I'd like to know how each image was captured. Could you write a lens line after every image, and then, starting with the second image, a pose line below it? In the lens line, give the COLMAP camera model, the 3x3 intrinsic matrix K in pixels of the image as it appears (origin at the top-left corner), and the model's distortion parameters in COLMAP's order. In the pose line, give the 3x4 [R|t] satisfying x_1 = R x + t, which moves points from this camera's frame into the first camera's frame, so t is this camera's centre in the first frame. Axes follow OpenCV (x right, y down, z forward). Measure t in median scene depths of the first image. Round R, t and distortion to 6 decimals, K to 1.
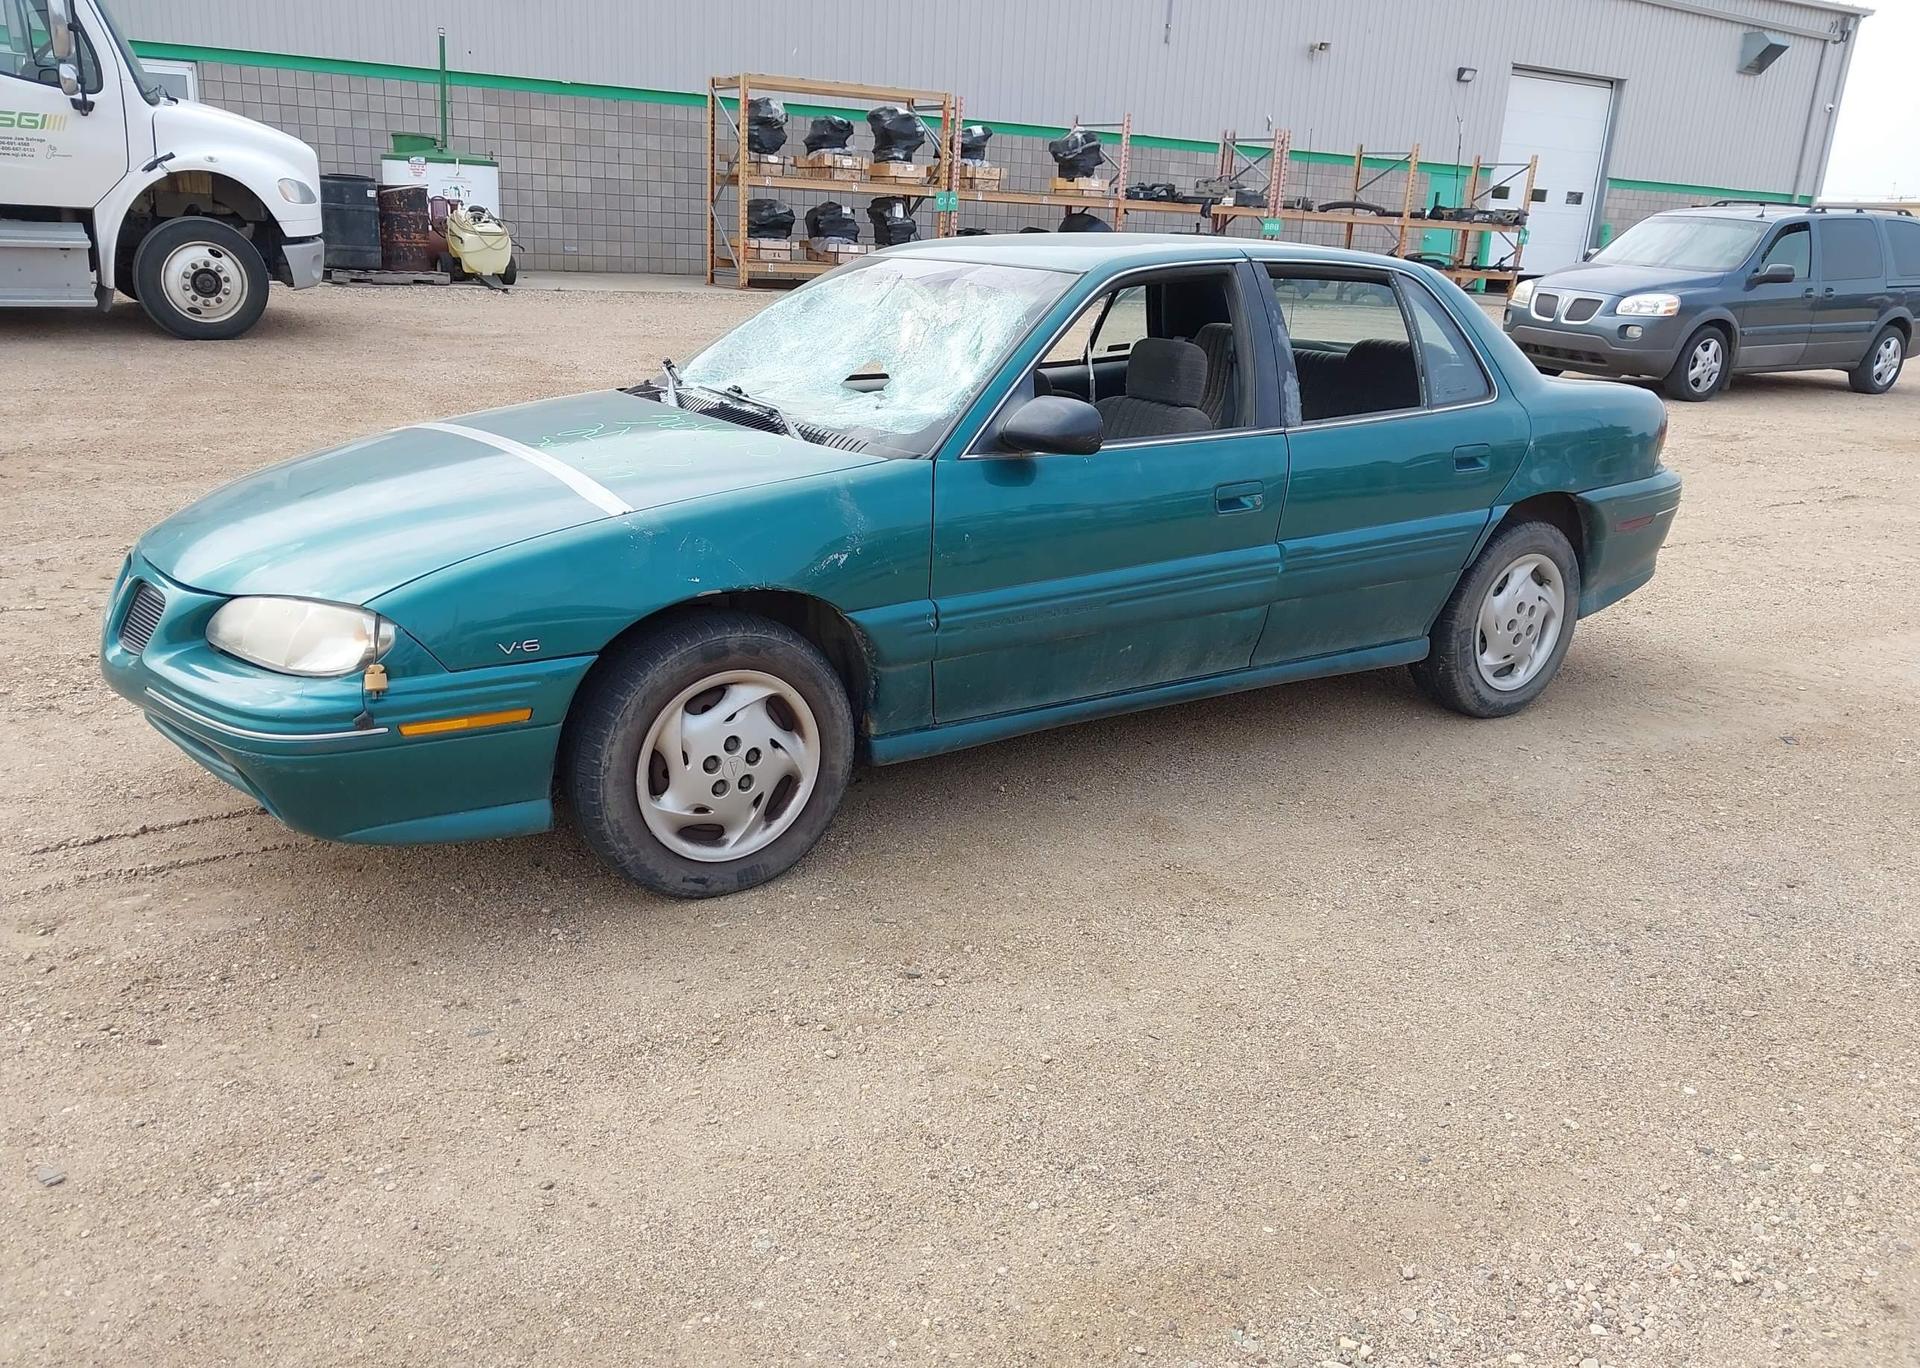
lens RADIAL K [[1520.8, 0, 934.4], [0, 1520.8, 688.4], [0, 0, 1]] dist [-0.002893, 0.019421]
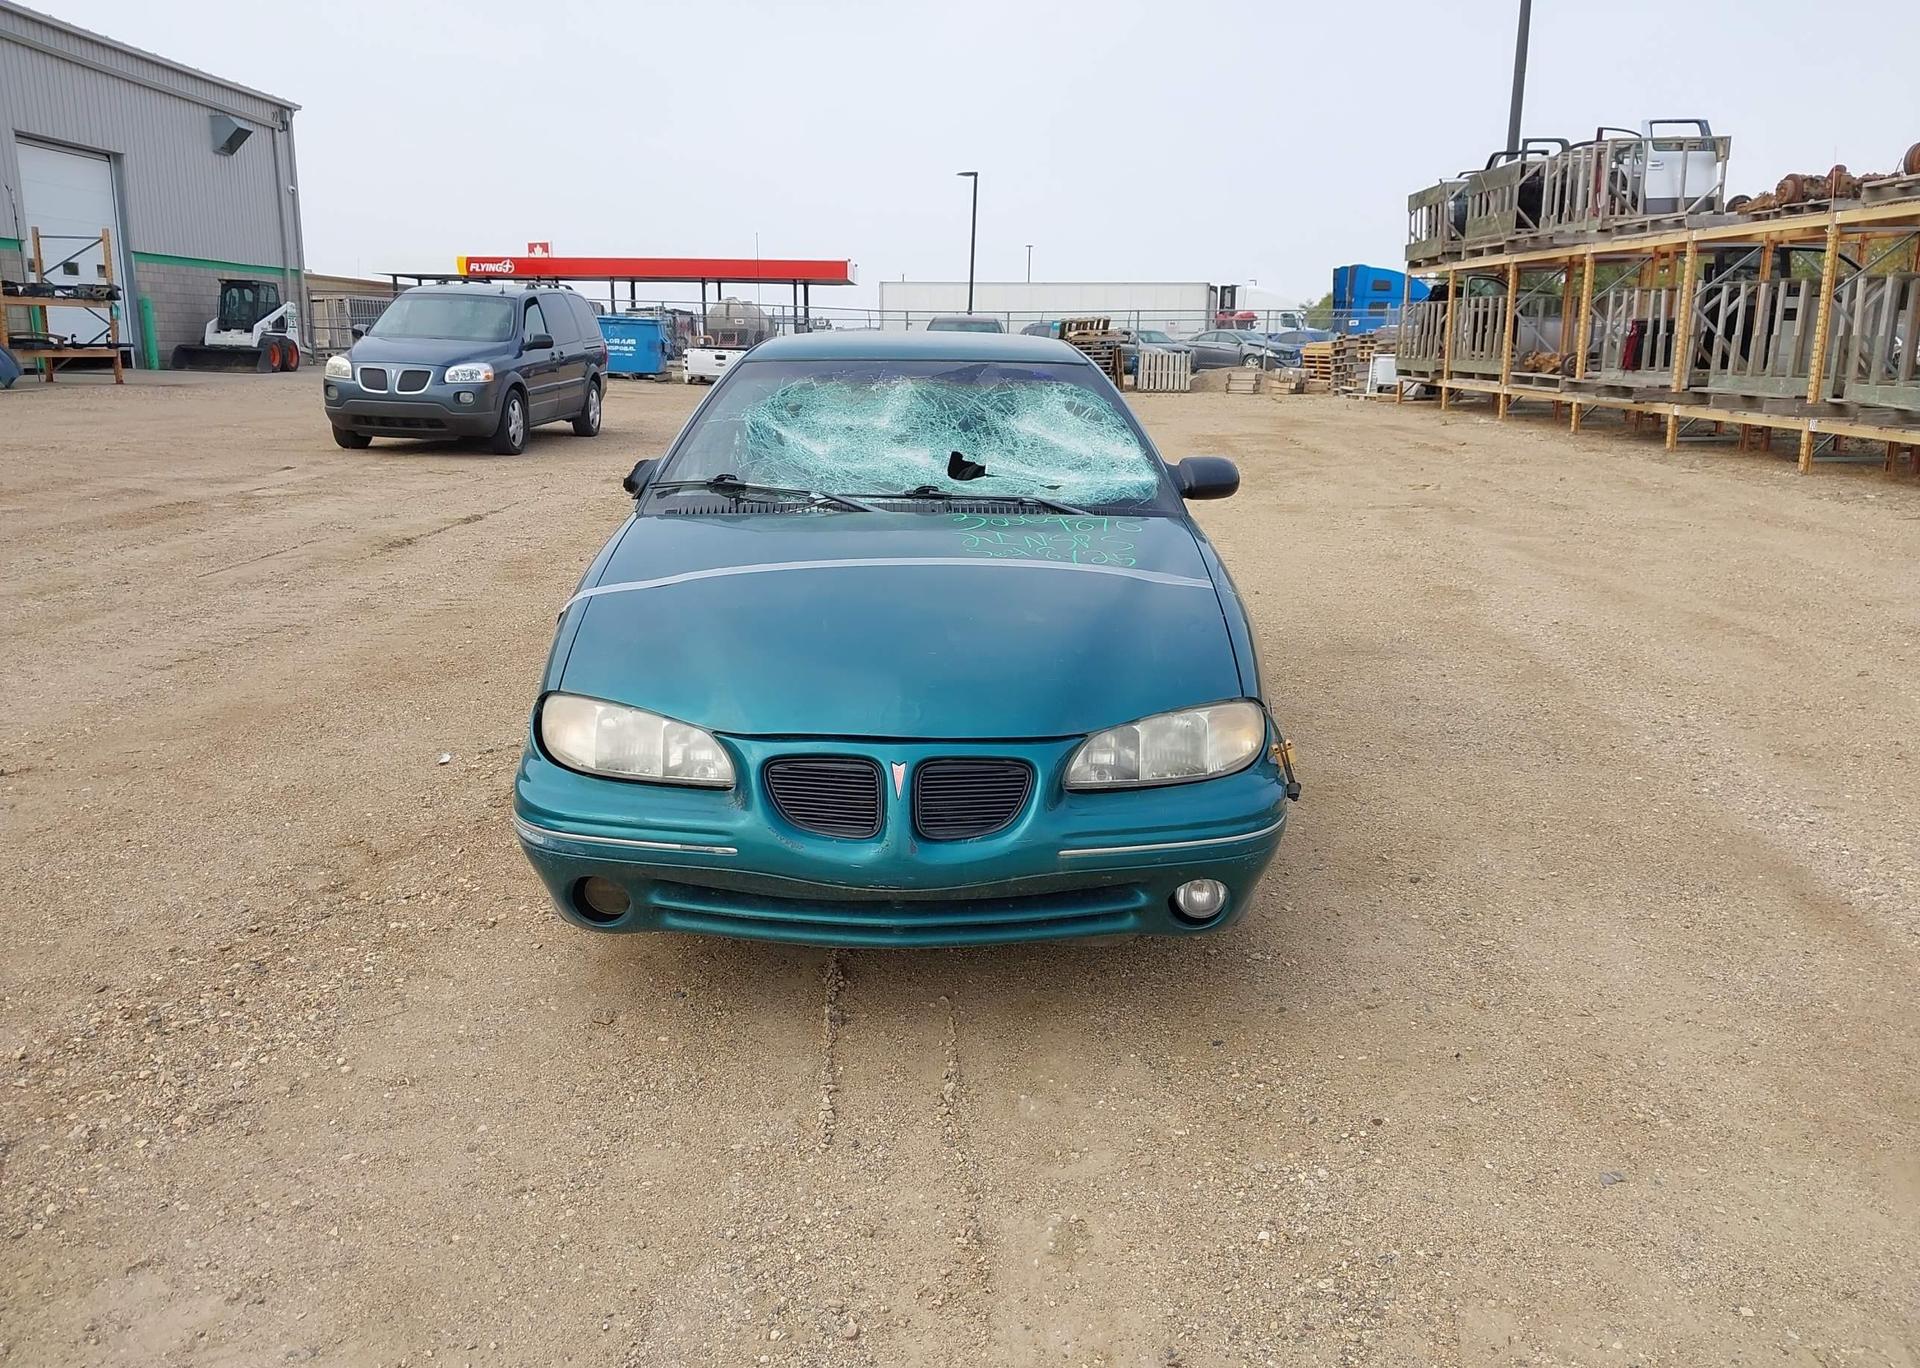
lens RADIAL K [[1519.2, 0, 934.0], [0, 1519.2, 688.1], [0, 0, 1]] dist [0.004830, -0.003096]
pose [[0.561238, -0.221667, 0.797418, -0.276602], [0.253804, 0.963143, 0.089103, -0.043600], [-0.787779, 0.152379, 0.596812, 0.106607]]
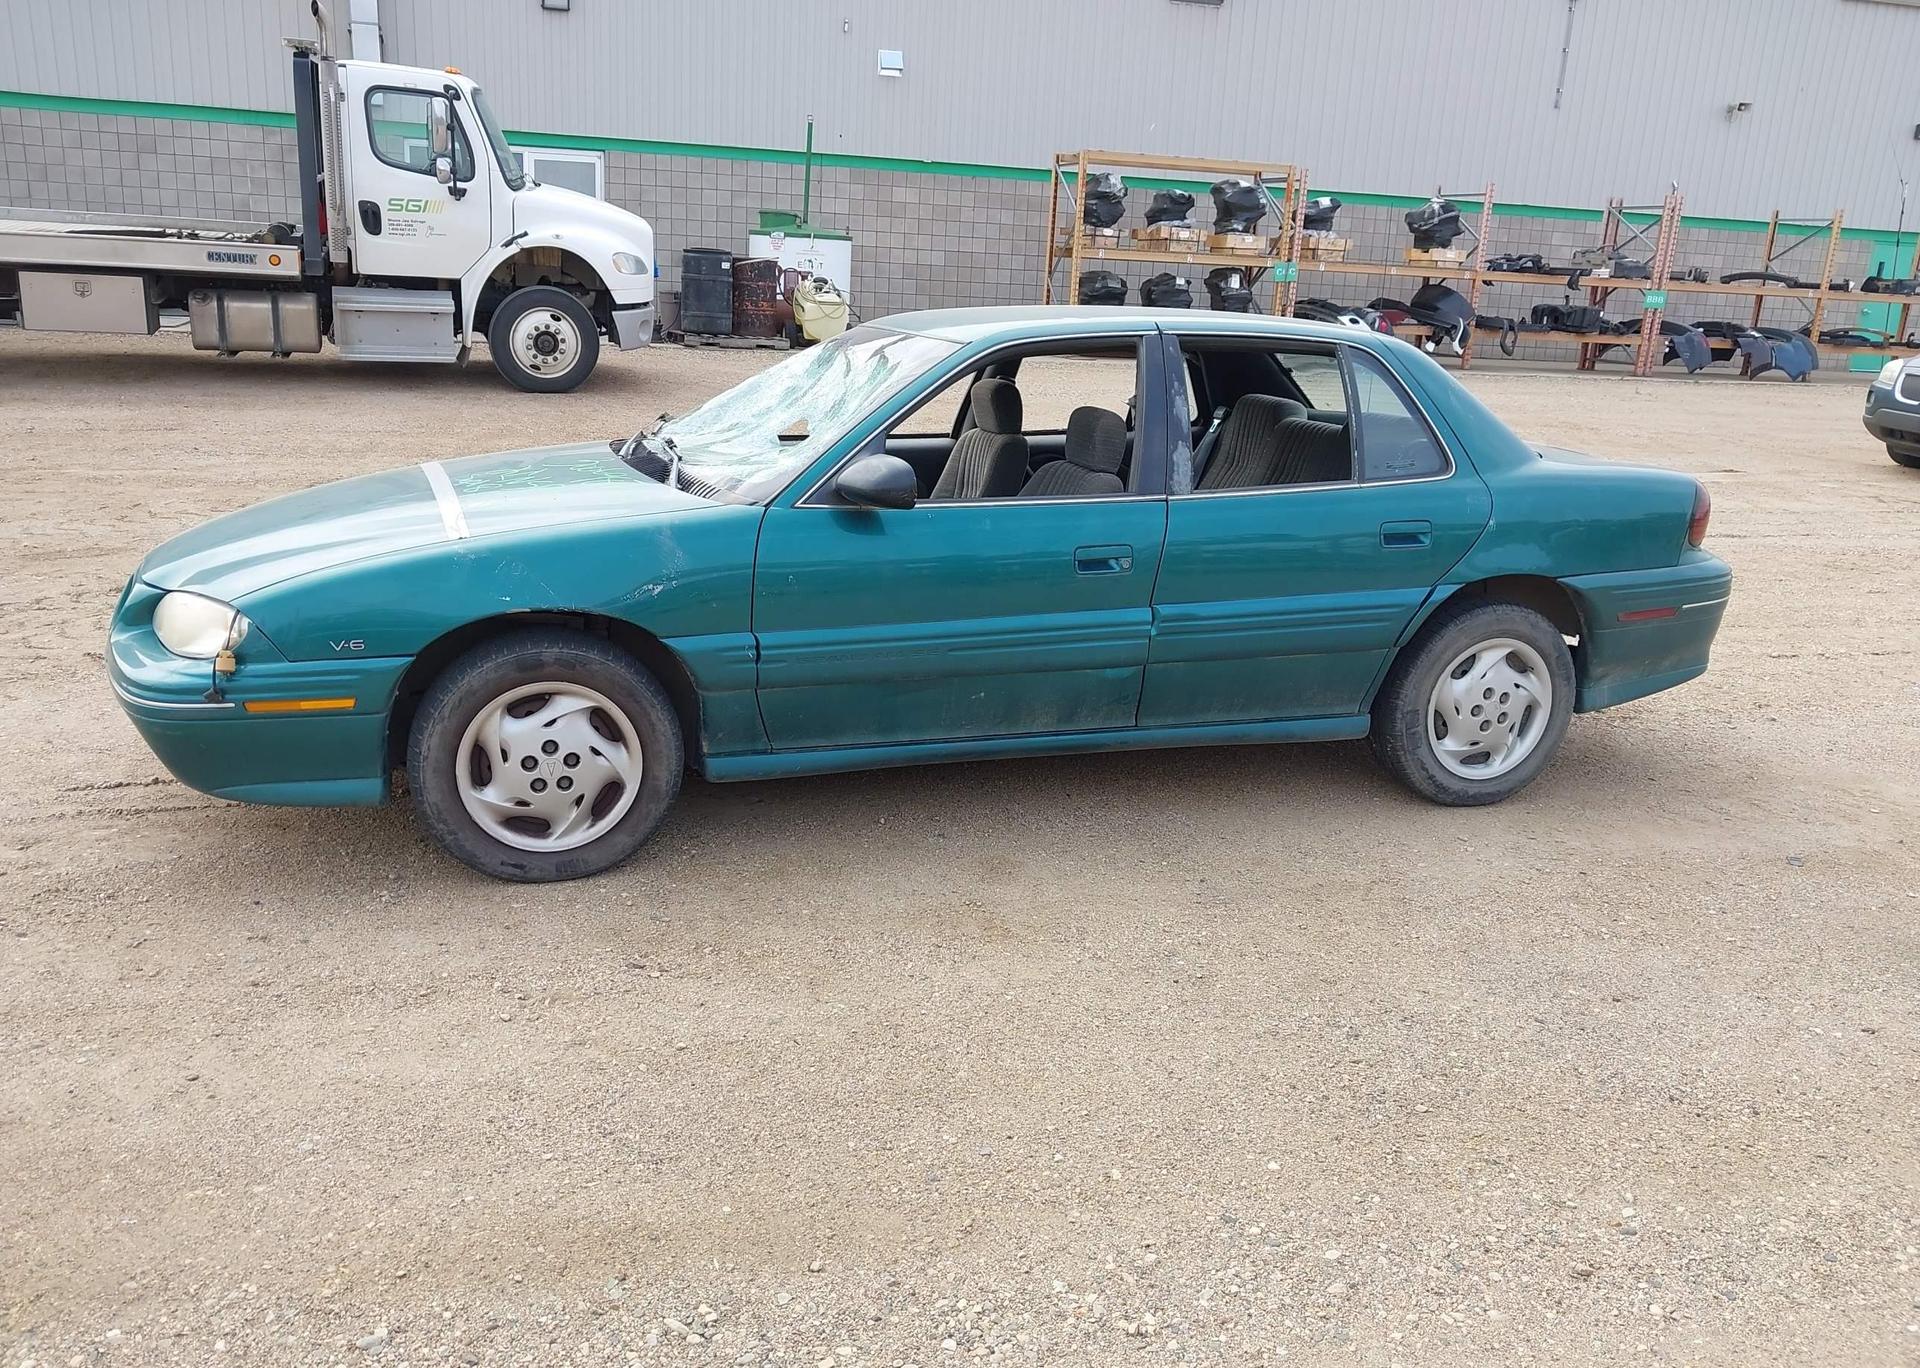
lens RADIAL K [[1520.8, 0, 934.4], [0, 1520.8, 688.4], [0, 0, 1]] dist [-0.002893, 0.019421]
pose [[0.961746, 0.072991, -0.264041, 0.099989], [-0.084181, 0.995959, -0.031300, 0.001048], [0.260689, 0.052330, 0.964004, -0.004644]]
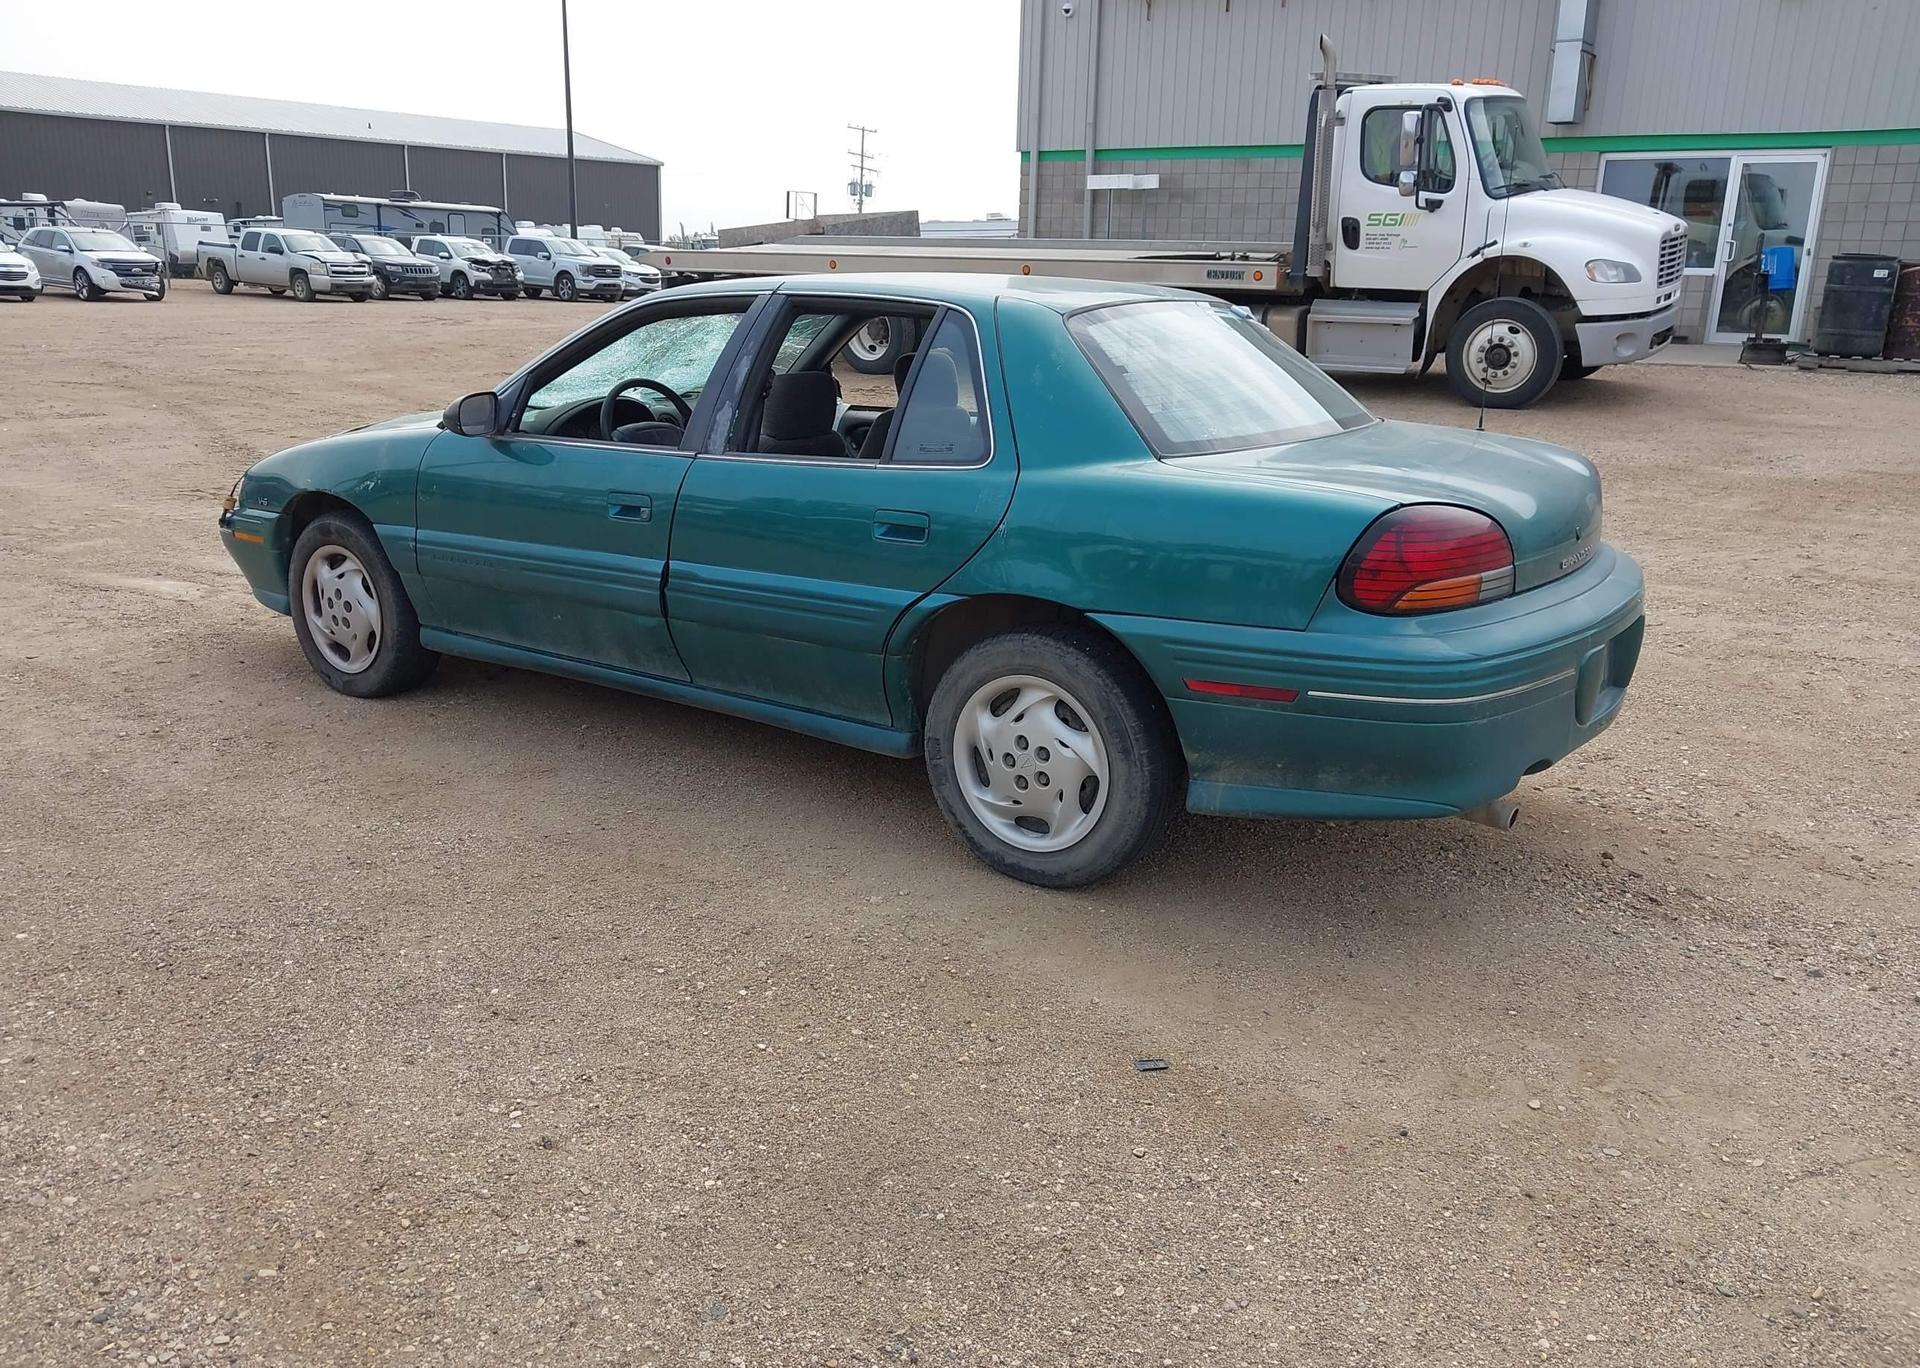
lens RADIAL K [[1519.2, 0, 934.0], [0, 1519.2, 688.1], [0, 0, 1]] dist [0.004830, -0.003096]
pose [[0.355570, 0.220247, -0.908329, 0.348783], [-0.276193, 0.953198, 0.123009, -0.053082], [0.892909, 0.207136, 0.399759, 0.214921]]
